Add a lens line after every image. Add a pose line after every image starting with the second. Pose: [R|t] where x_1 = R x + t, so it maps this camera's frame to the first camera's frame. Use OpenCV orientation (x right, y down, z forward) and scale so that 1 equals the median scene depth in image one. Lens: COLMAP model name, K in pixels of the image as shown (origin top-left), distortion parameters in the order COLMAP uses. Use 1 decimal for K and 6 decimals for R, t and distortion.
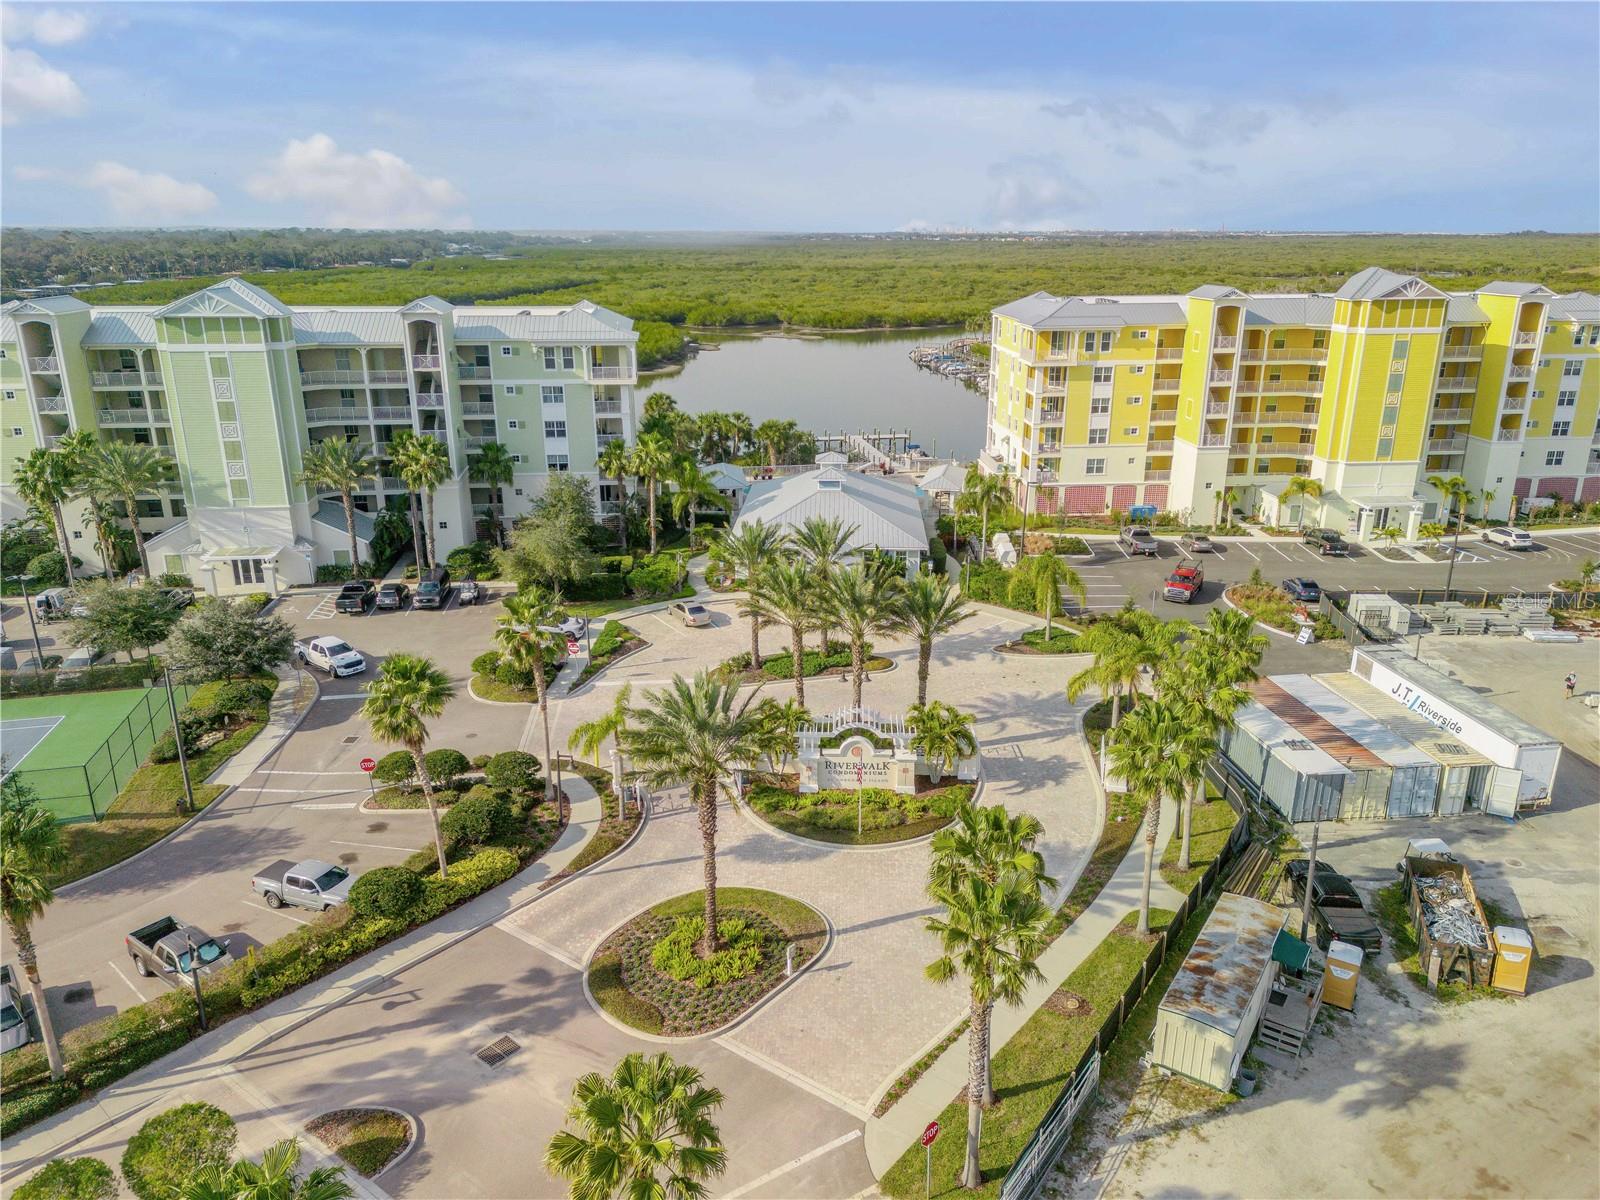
lens RADIAL K [[1132.0, 0, 800.0], [0, 1132.0, 600.0], [0, 0, 1]] dist [0.056409, -0.046915]
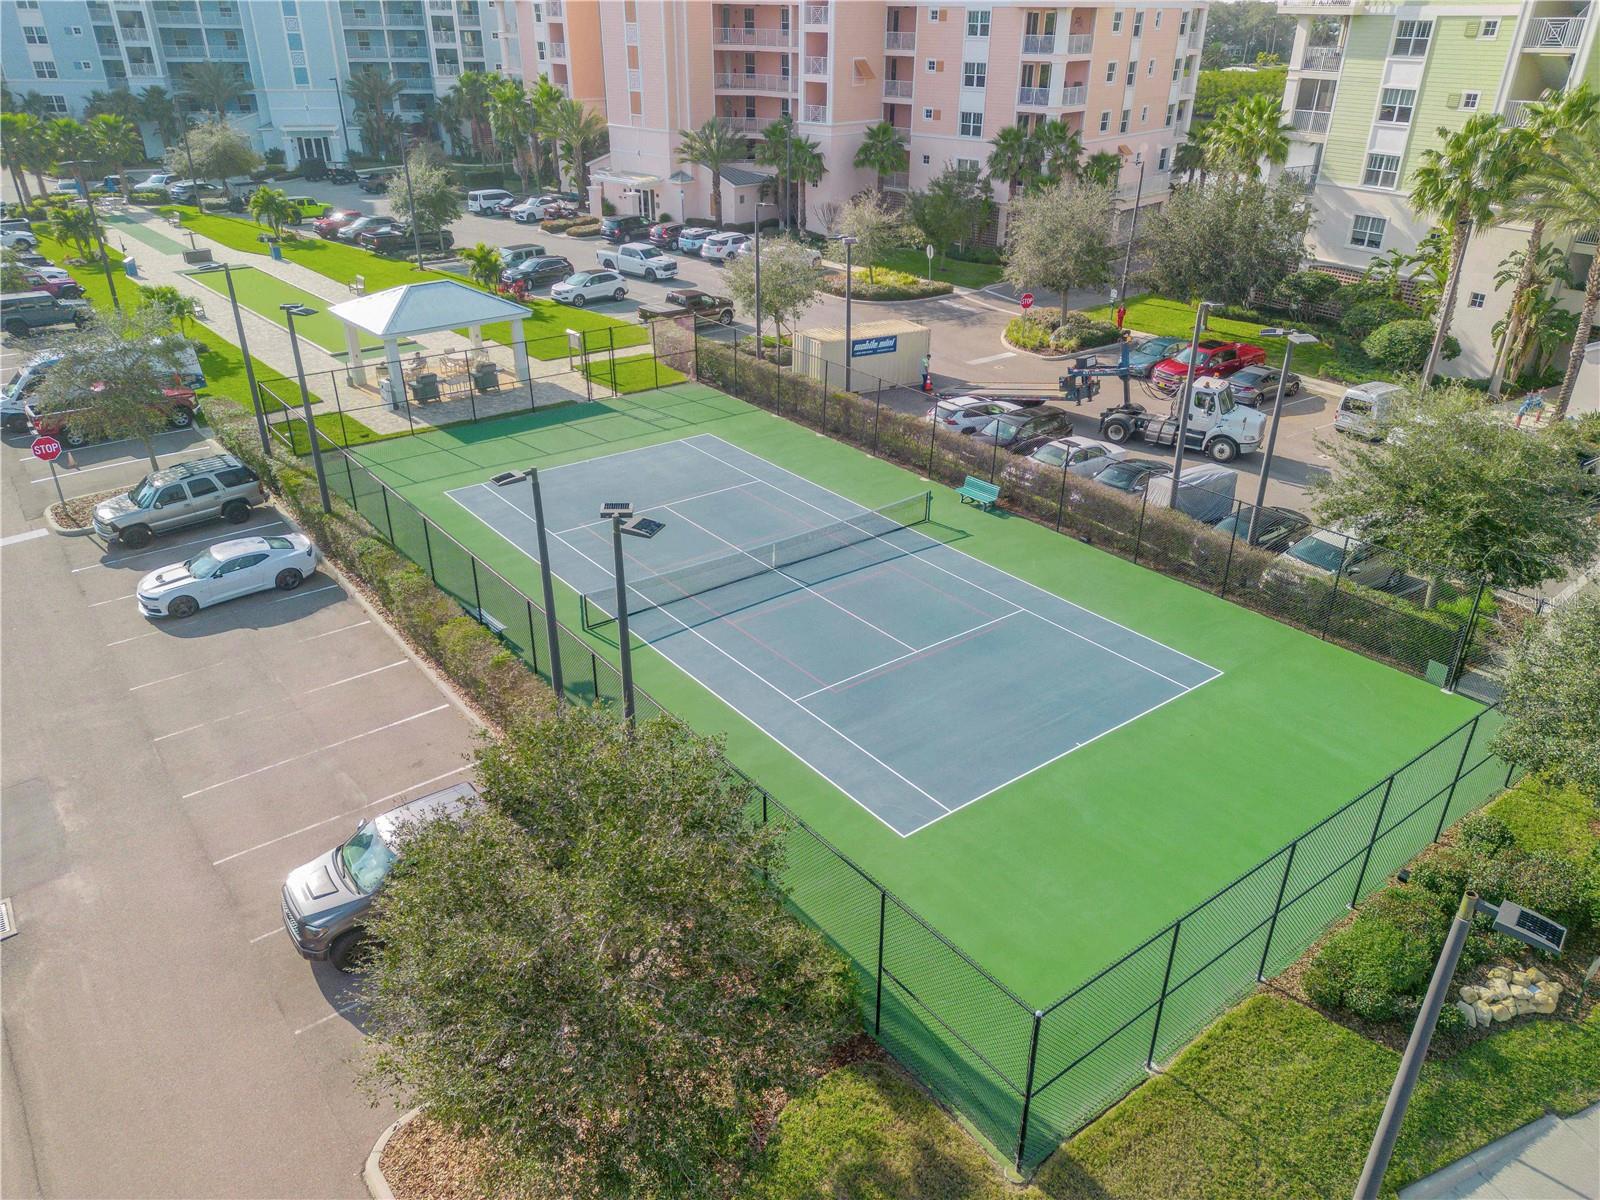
lens RADIAL K [[1132.0, 0, 800.0], [0, 1132.0, 600.0], [0, 0, 1]] dist [0.056409, -0.046915]
pose [[0.426774, 0.415008, -0.803512, -0.307034], [-0.283796, 0.905066, 0.316726, -0.011586], [0.858676, 0.092863, 0.504037, 0.527758]]
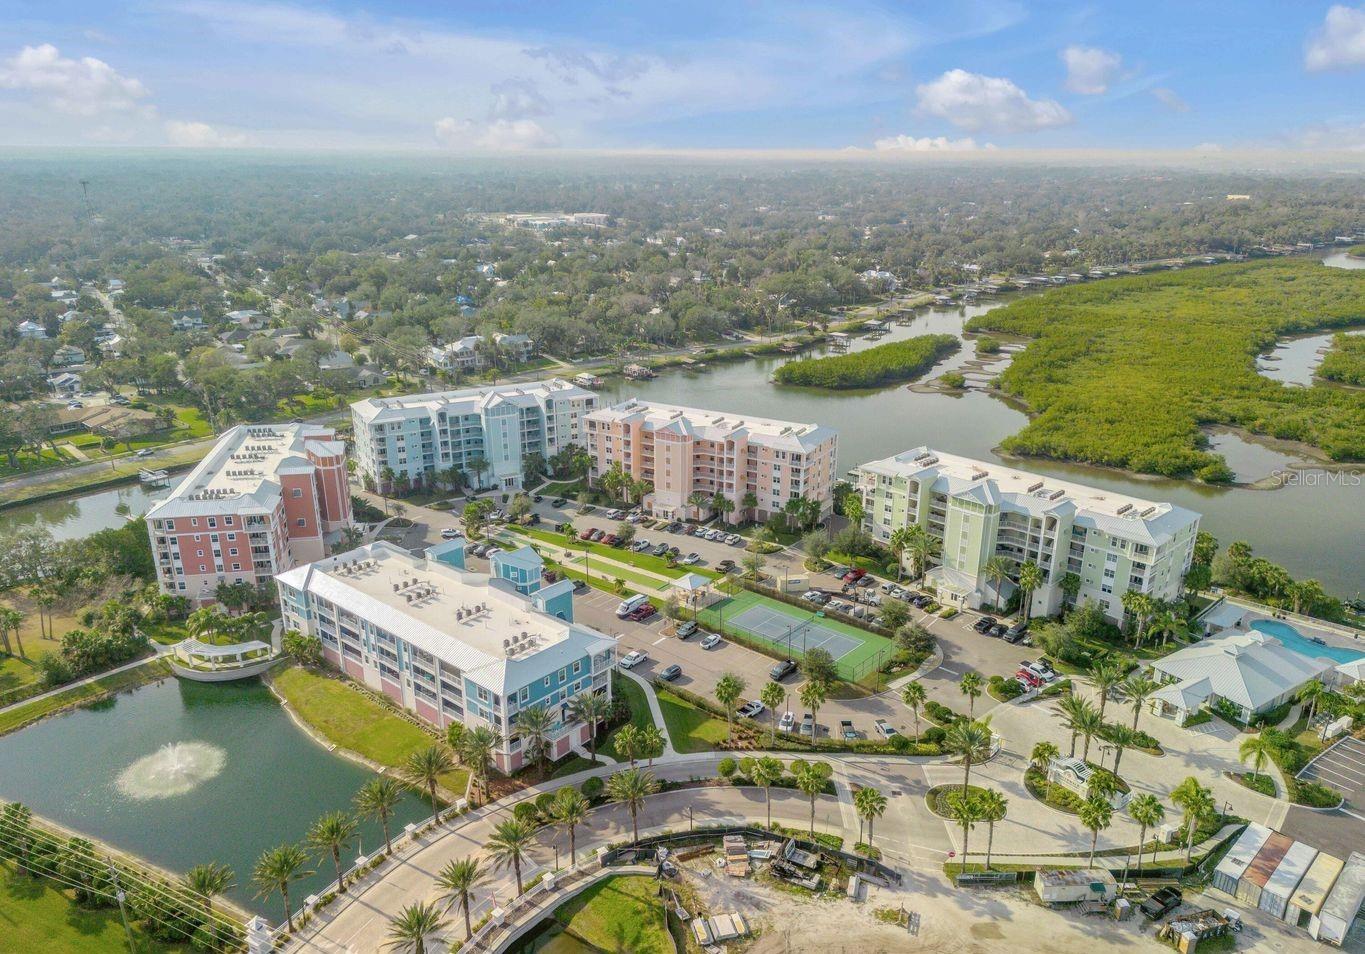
lens RADIAL K [[956.6, 0, 679.8], [0, 956.6, 548.5], [0, 0, 1]] dist [-0.001084, -0.001132]
pose [[0.595077, 0.301343, -0.745034, 0.707147], [-0.247040, 0.950745, 0.187230, -0.392333], [0.764757, 0.072637, 0.640211, -0.813655]]
